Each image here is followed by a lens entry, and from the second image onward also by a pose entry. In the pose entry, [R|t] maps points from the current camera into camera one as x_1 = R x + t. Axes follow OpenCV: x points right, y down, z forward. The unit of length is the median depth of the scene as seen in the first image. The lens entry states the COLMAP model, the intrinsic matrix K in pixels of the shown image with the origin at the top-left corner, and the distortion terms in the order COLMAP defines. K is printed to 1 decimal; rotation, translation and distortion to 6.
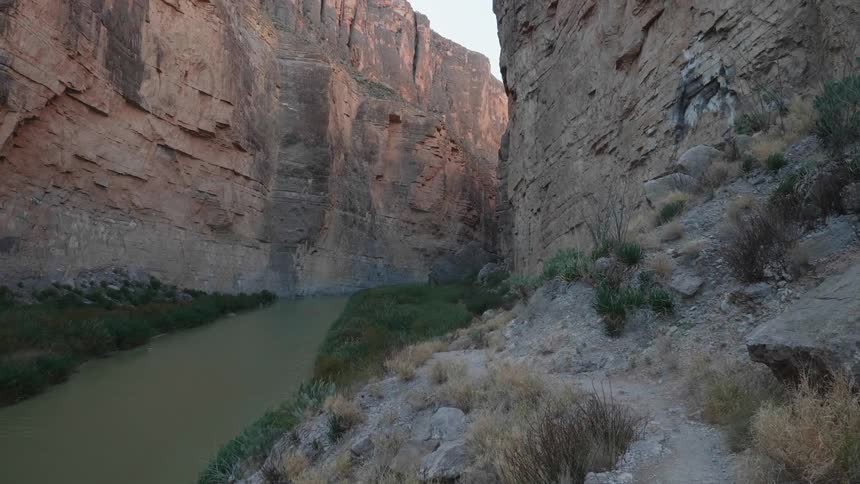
lens RADIAL K [[644.9, 0, 430.0], [0, 644.9, 242.0], [0, 0, 1]] dist [-0.003983, -0.001457]
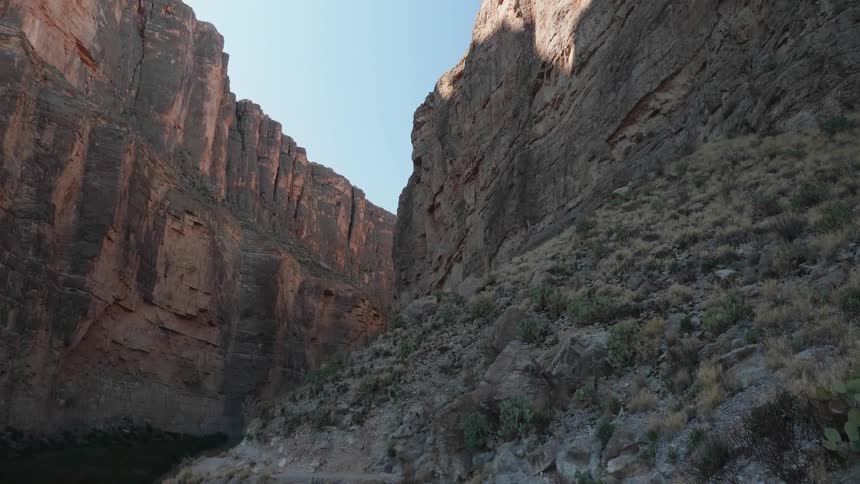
lens RADIAL K [[644.9, 0, 430.0], [0, 644.9, 242.0], [0, 0, 1]] dist [-0.003983, -0.001457]
pose [[0.994255, 0.048827, 0.095248, 0.022638], [-0.028606, 0.978737, -0.203115, -0.043950], [-0.103140, 0.199223, 0.974511, -0.353998]]
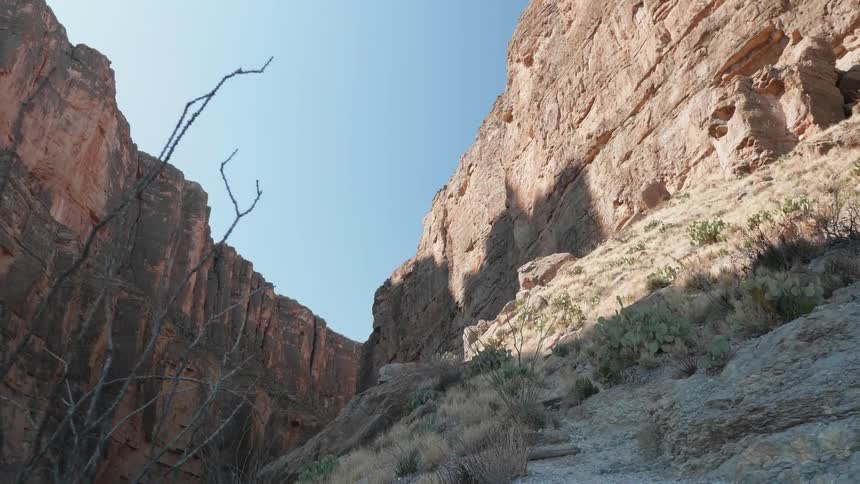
lens RADIAL K [[642.6, 0, 430.5], [0, 642.6, 251.9], [0, 0, 1]] dist [0.002452, 0.000084]
pose [[0.985688, 0.069816, 0.153442, -0.005020], [-0.010903, 0.934708, -0.355250, -0.052883], [-0.168226, 0.348493, 0.922092, -0.613211]]
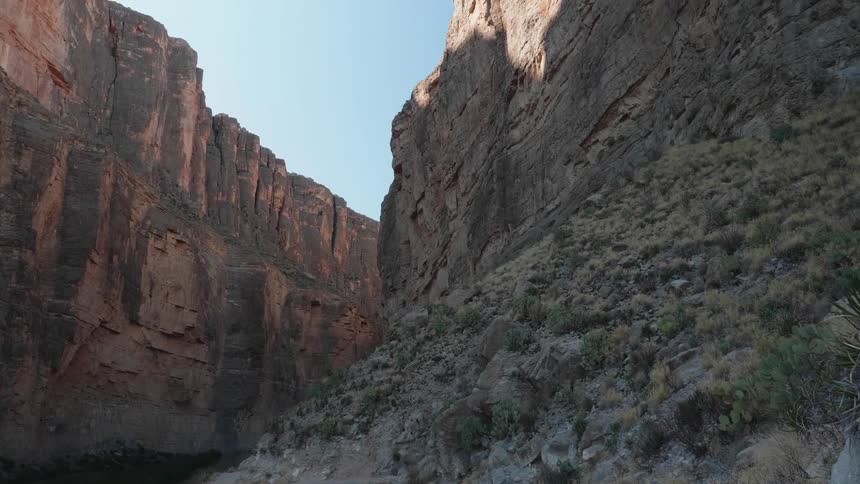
lens RADIAL K [[644.9, 0, 433.3], [0, 644.9, 238.3], [0, 0, 1]] dist [-0.005863, -0.000778]
pose [[0.992069, -0.001662, 0.125687, 0.020733], [0.028743, 0.976419, -0.213960, -0.044680], [-0.122367, 0.215876, 0.968723, -0.363108]]
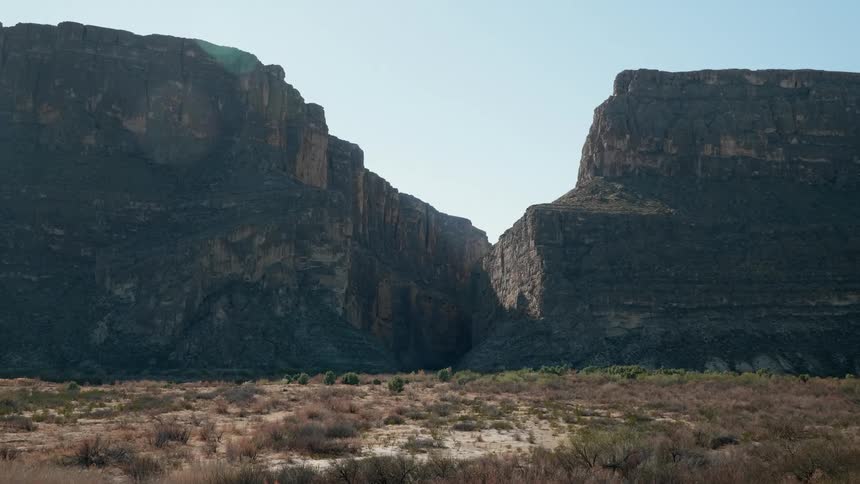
lens RADIAL K [[898.4, 0, 430.0], [0, 898.4, 242.0], [0, 0, 1]] dist [-0.001979, -0.001166]
pose [[0.998872, 0.022649, 0.041744, -0.250750], [-0.018777, 0.995681, -0.090918, -0.110465], [-0.043623, 0.090032, 0.994983, -3.010267]]
